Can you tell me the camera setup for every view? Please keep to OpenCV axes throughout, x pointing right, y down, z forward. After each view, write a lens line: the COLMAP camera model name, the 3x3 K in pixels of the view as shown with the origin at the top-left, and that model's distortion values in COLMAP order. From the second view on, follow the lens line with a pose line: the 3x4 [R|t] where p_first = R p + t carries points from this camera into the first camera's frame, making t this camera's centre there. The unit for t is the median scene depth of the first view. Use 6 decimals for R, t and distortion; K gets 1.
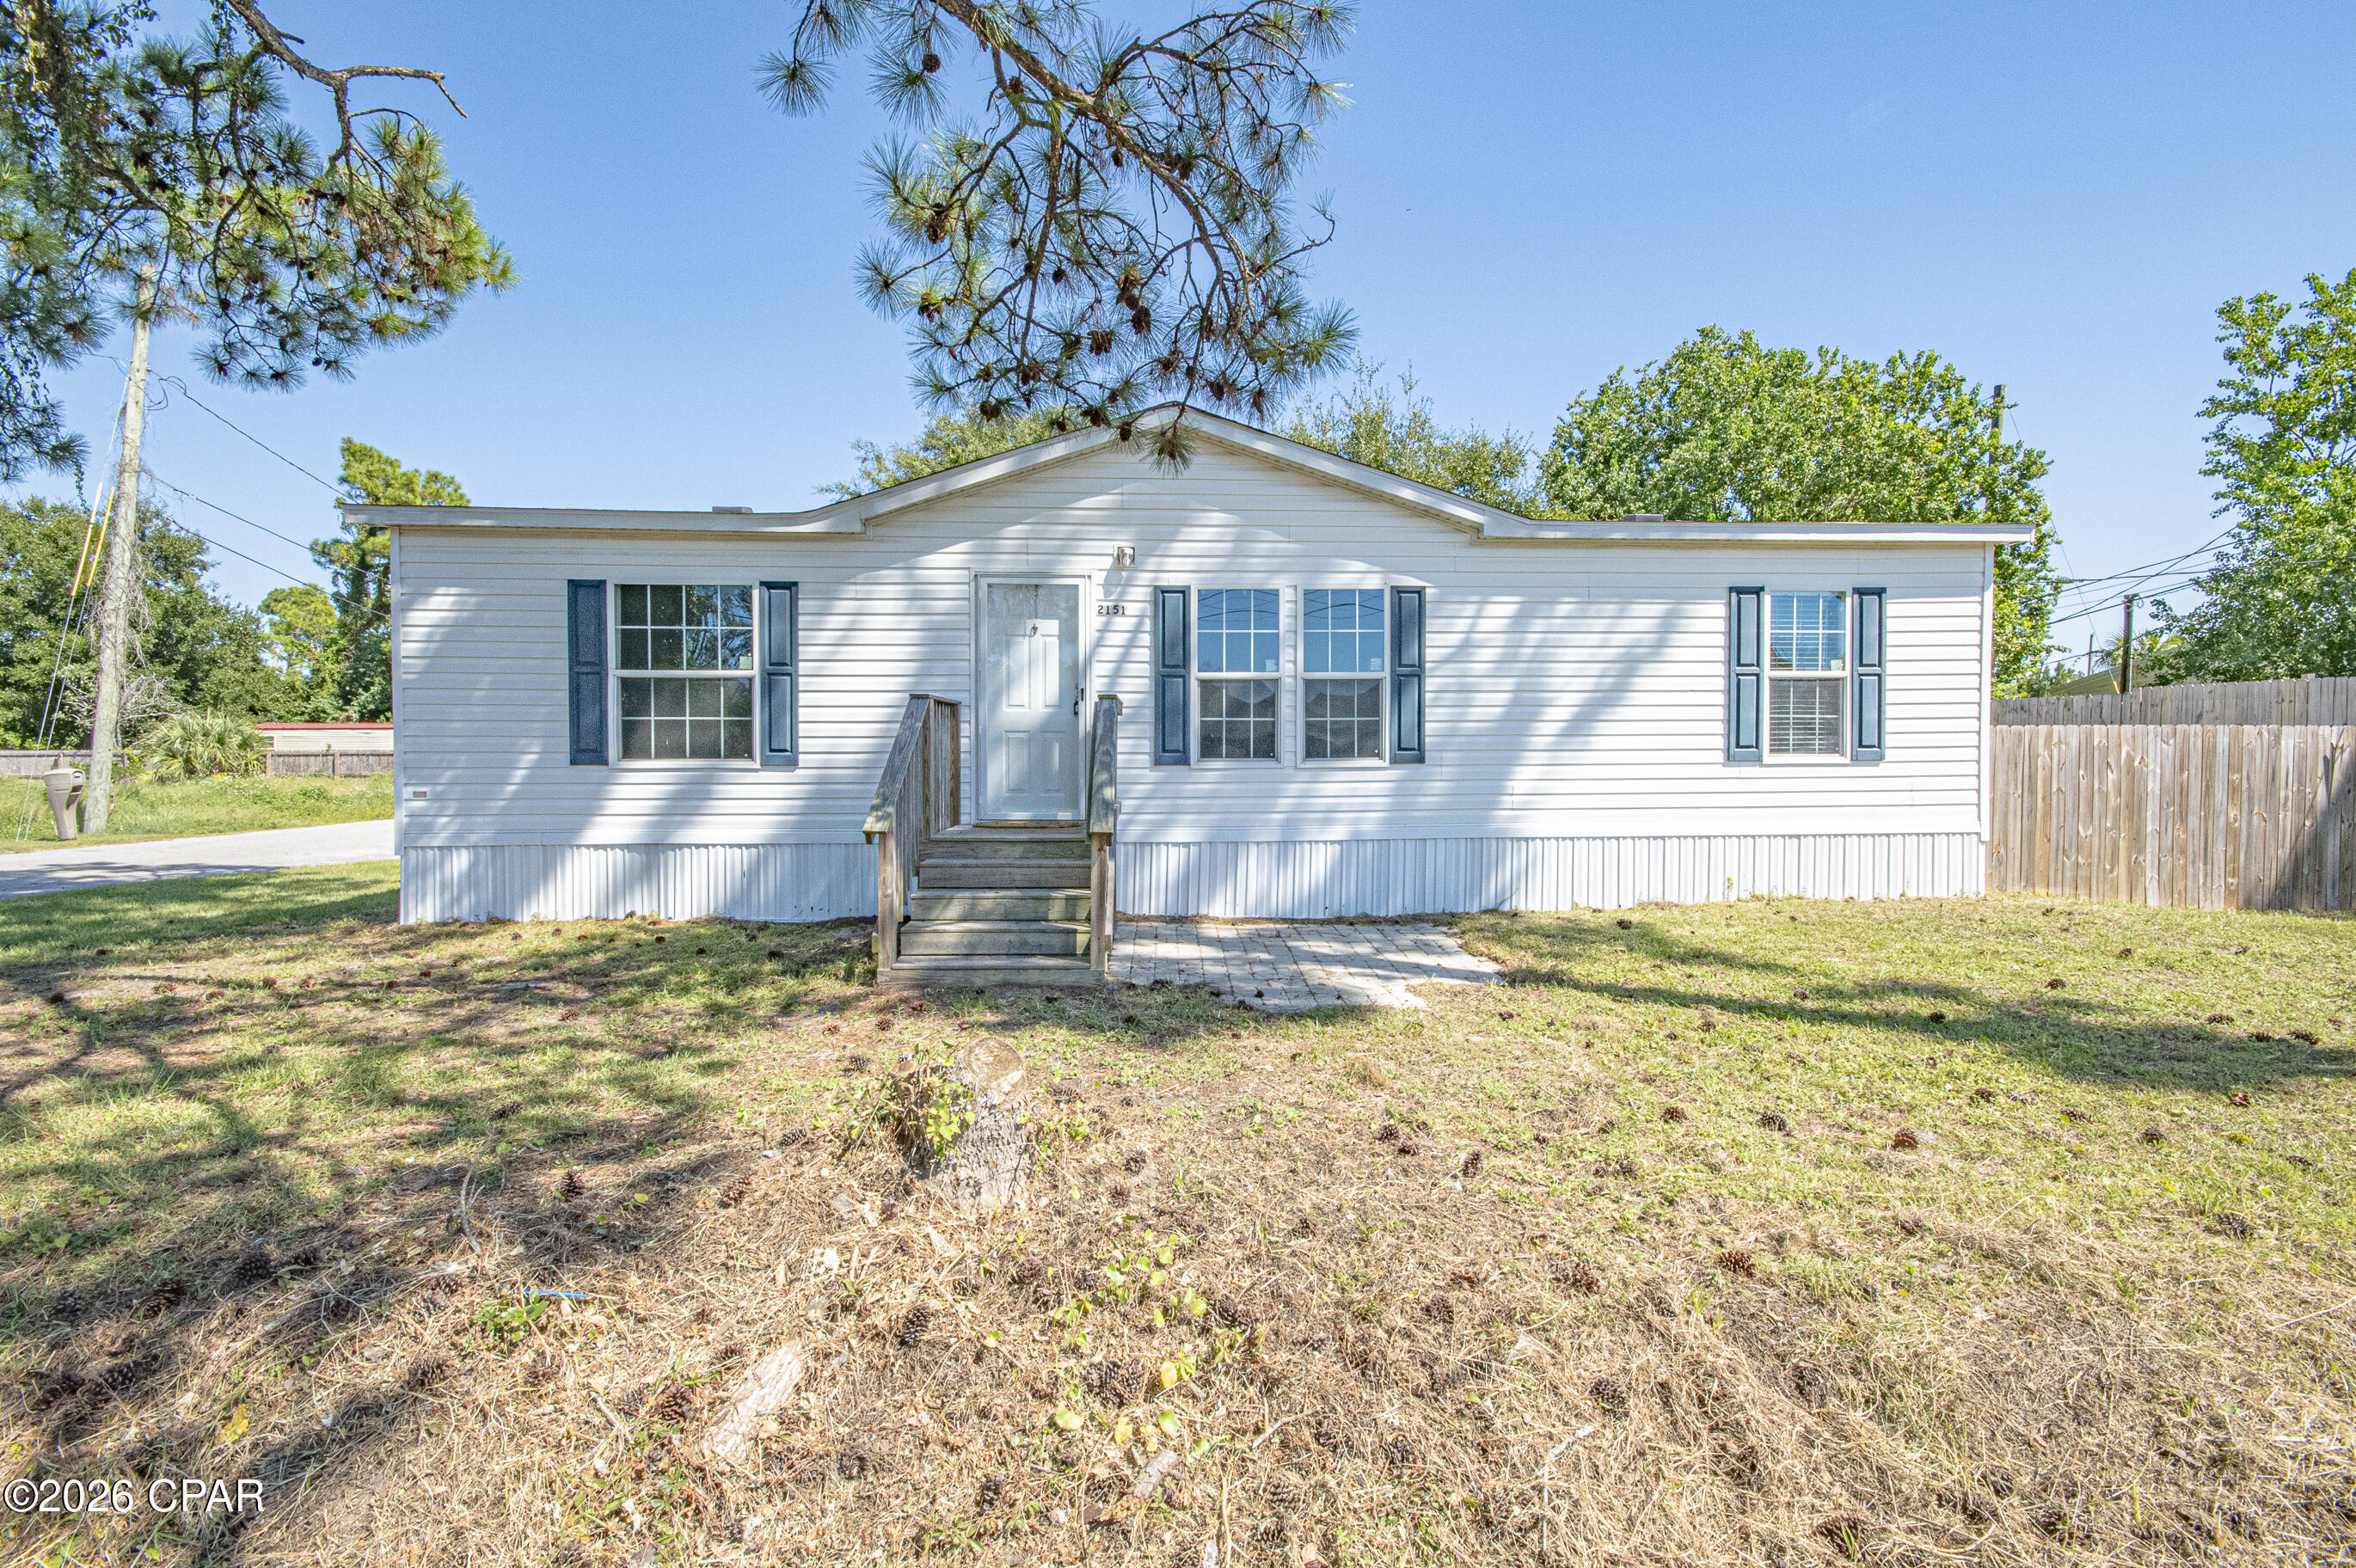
lens RADIAL K [[1018.7, 0, 1191.4], [0, 1018.7, 779.3], [0, 0, 1]] dist [0.015022, -0.014279]
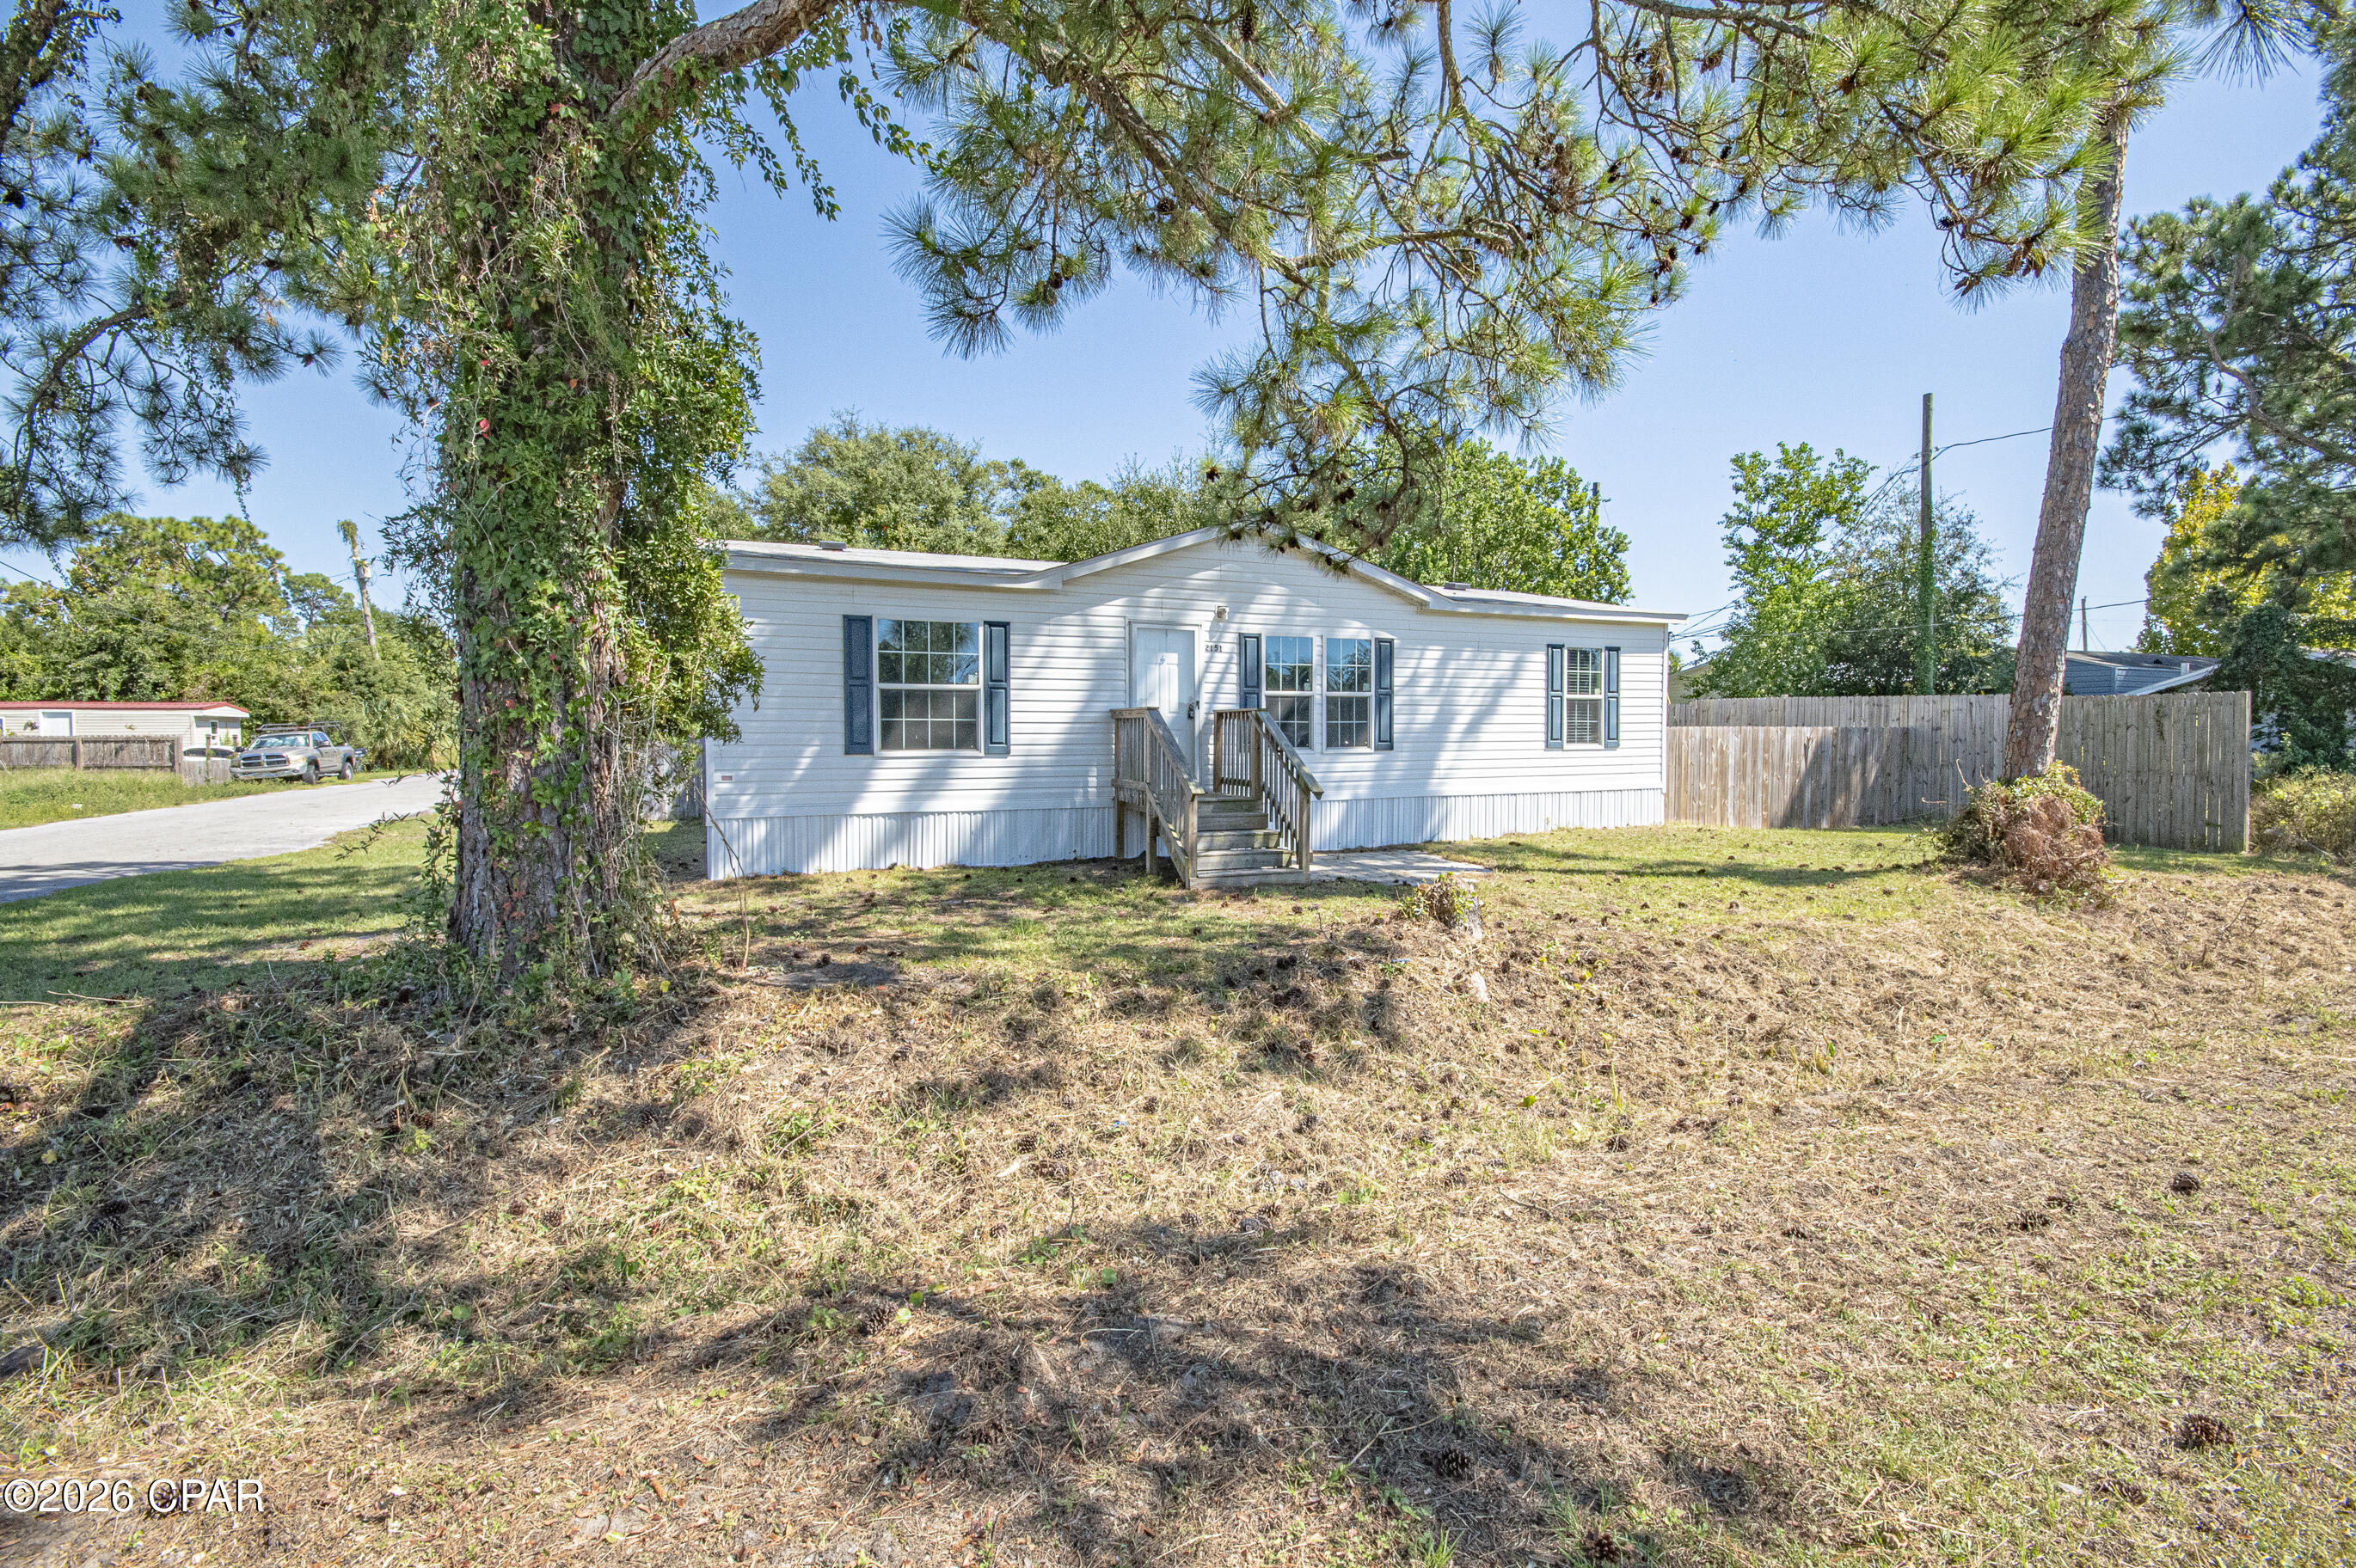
lens RADIAL K [[1018.7, 0, 1191.4], [0, 1018.7, 779.3], [0, 0, 1]] dist [0.015022, -0.014279]
pose [[0.939461, -0.014529, 0.342349, -0.611681], [0.010750, 0.999859, 0.012931, 0.005774], [-0.342488, -0.008468, 0.939484, -0.383193]]
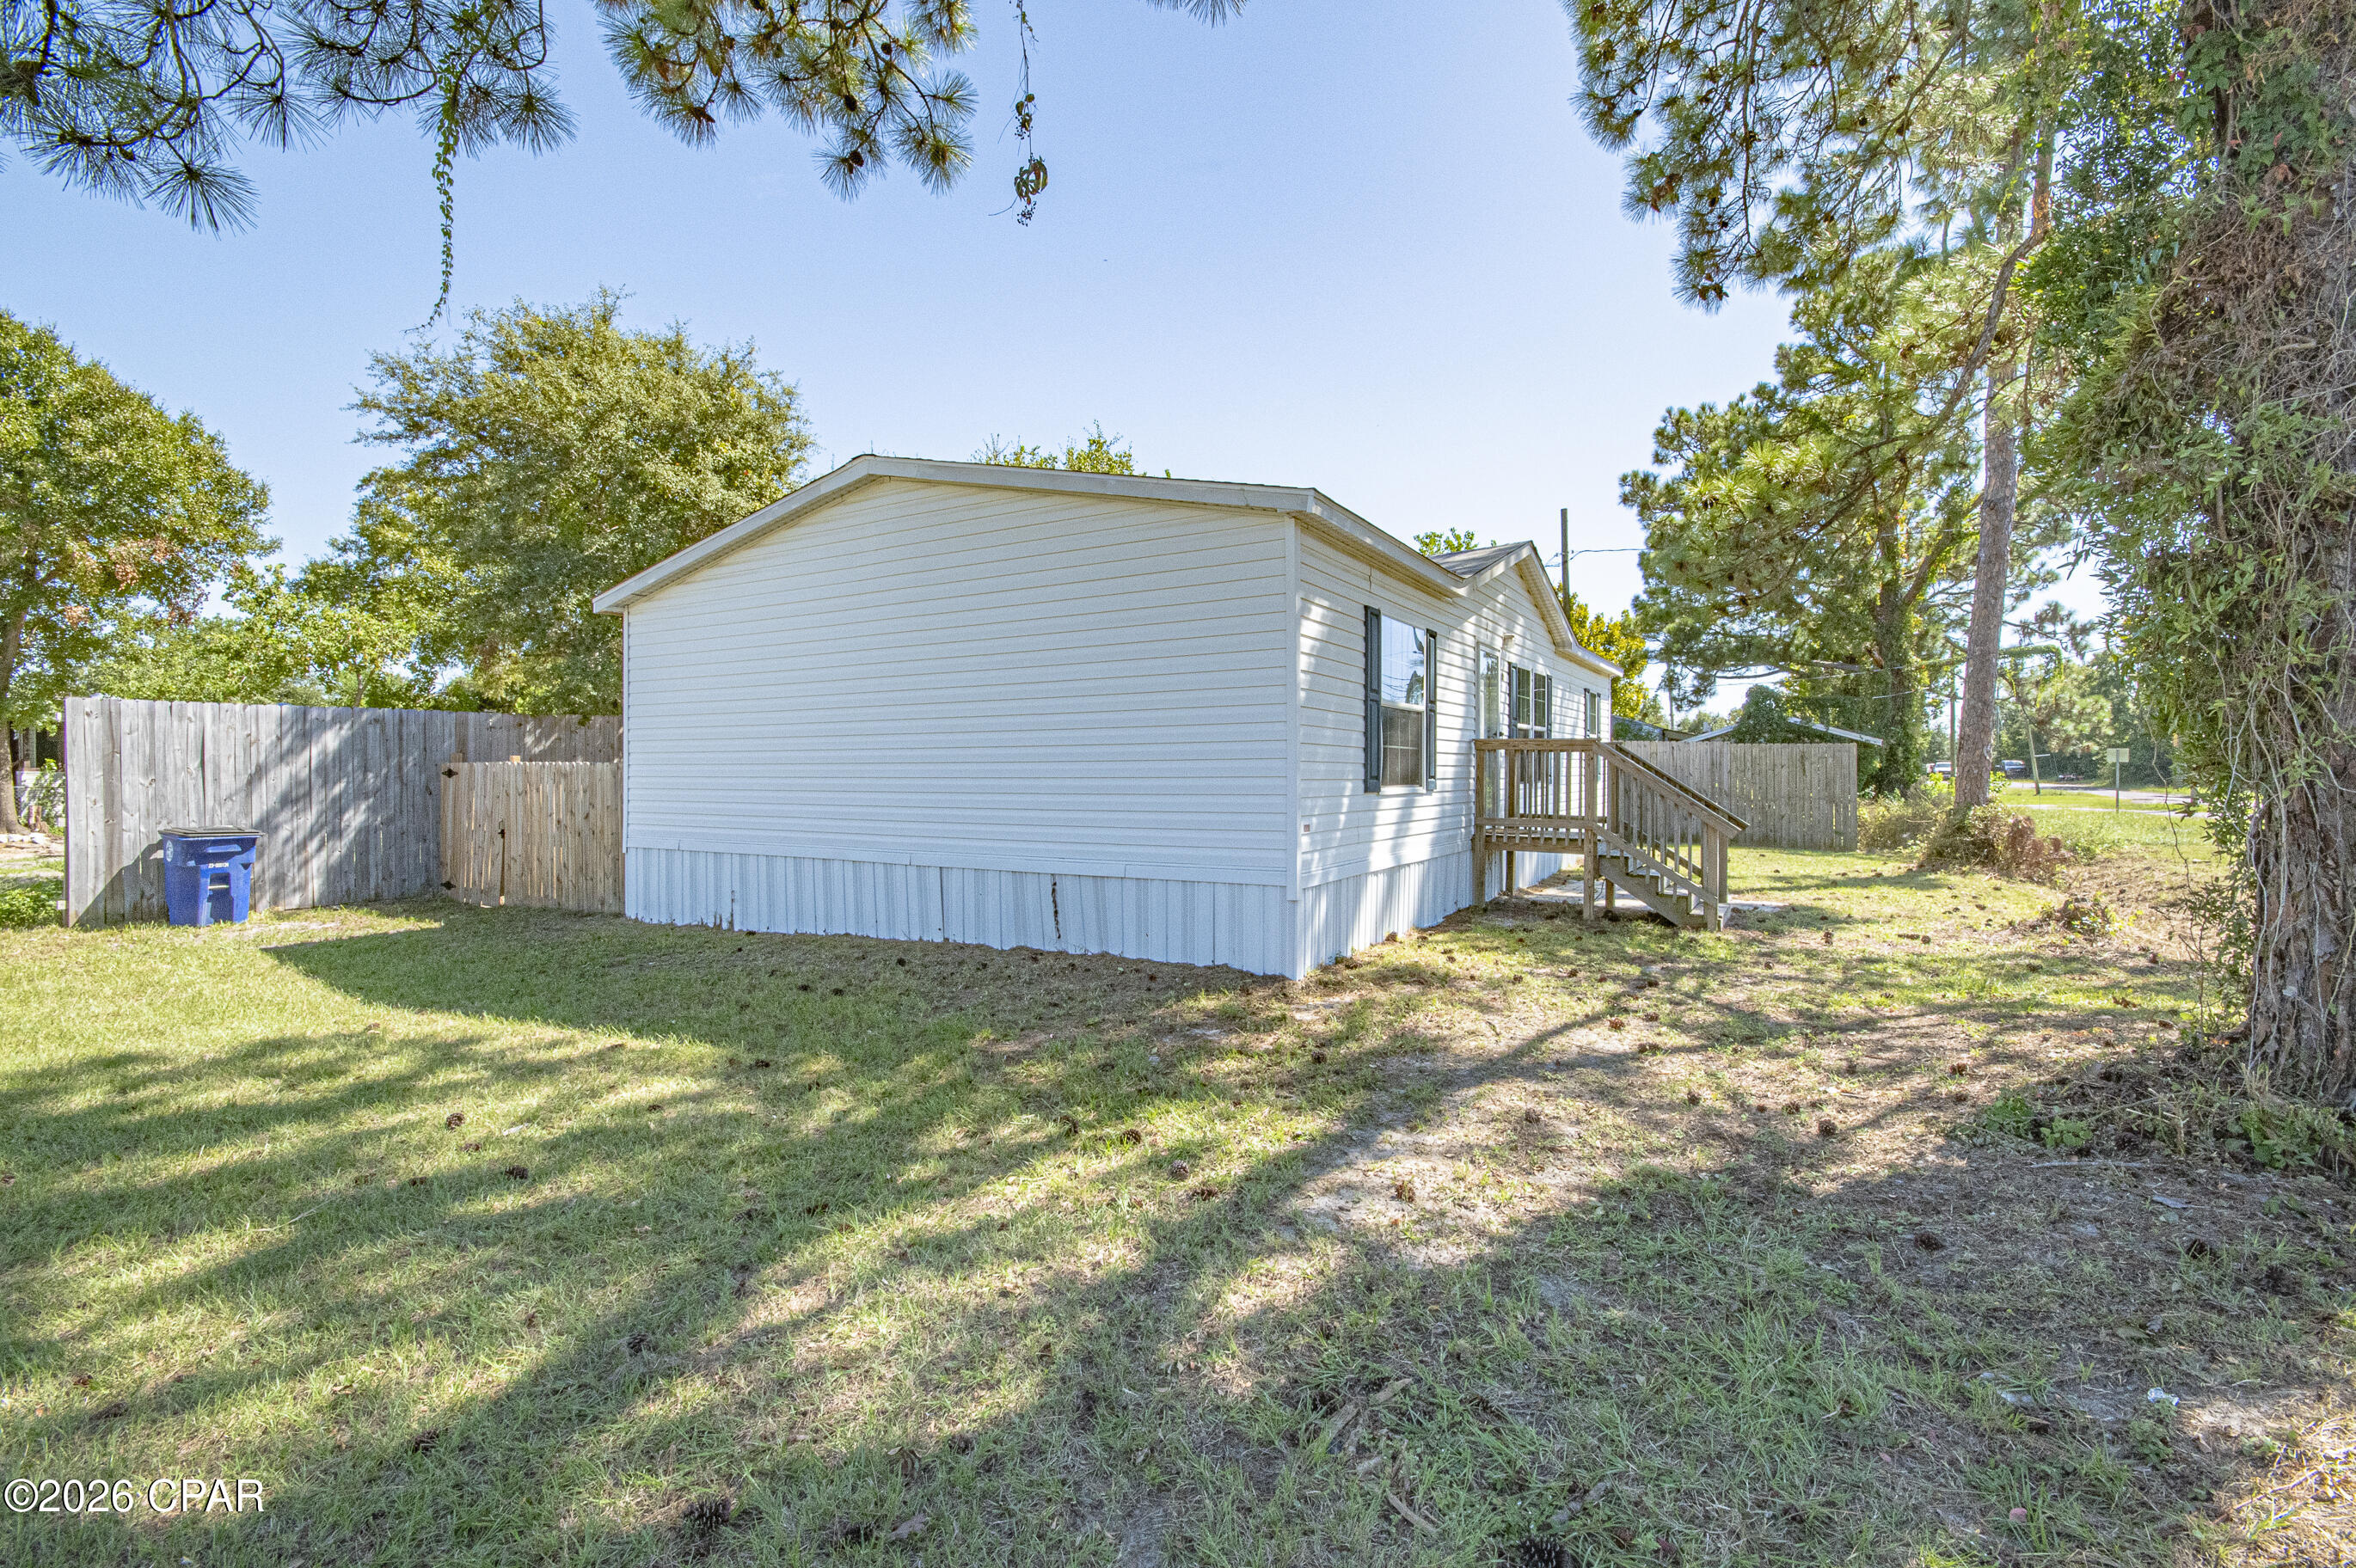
lens RADIAL K [[1006.1, 0, 1178.0], [0, 1006.1, 784.0], [0, 0, 1]] dist [0.017867, -0.018830]
pose [[0.588458, -0.006861, 0.808499, -1.458225], [0.014324, 0.999896, -0.001940, -0.019144], [-0.808401, 0.012723, 0.588495, 0.539947]]
